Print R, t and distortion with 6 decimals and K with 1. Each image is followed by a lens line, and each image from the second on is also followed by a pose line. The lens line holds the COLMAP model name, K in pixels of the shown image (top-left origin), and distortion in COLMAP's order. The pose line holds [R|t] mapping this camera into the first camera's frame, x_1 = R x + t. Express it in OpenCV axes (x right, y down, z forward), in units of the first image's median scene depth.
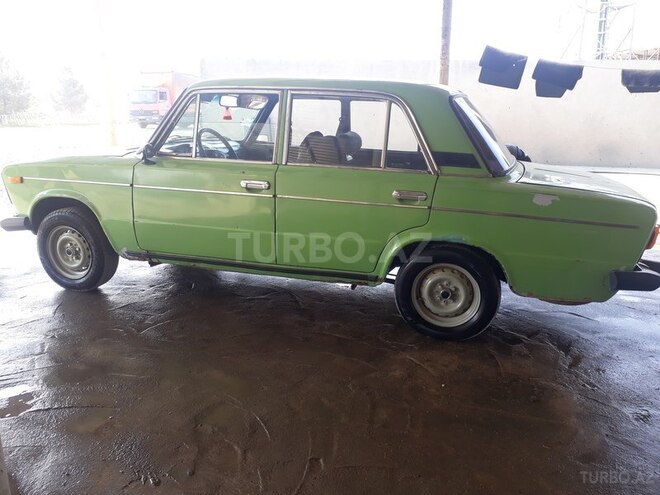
lens RADIAL K [[538.2, 0, 332.6], [0, 538.2, 246.1], [0, 0, 1]] dist [0.009986, 0.000205]
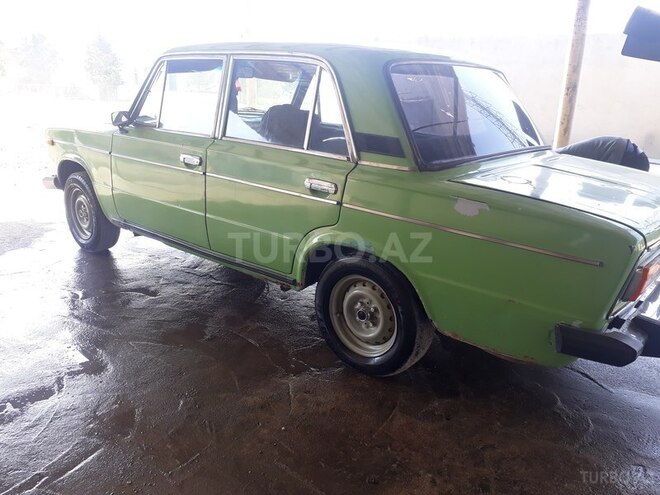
lens RADIAL K [[538.2, 0, 332.6], [0, 538.2, 246.1], [0, 0, 1]] dist [0.009986, 0.000205]
pose [[0.919911, 0.128668, -0.370417, 0.437522], [-0.117538, 0.991676, 0.052569, -0.046036], [0.374098, -0.004821, 0.927377, 0.245489]]
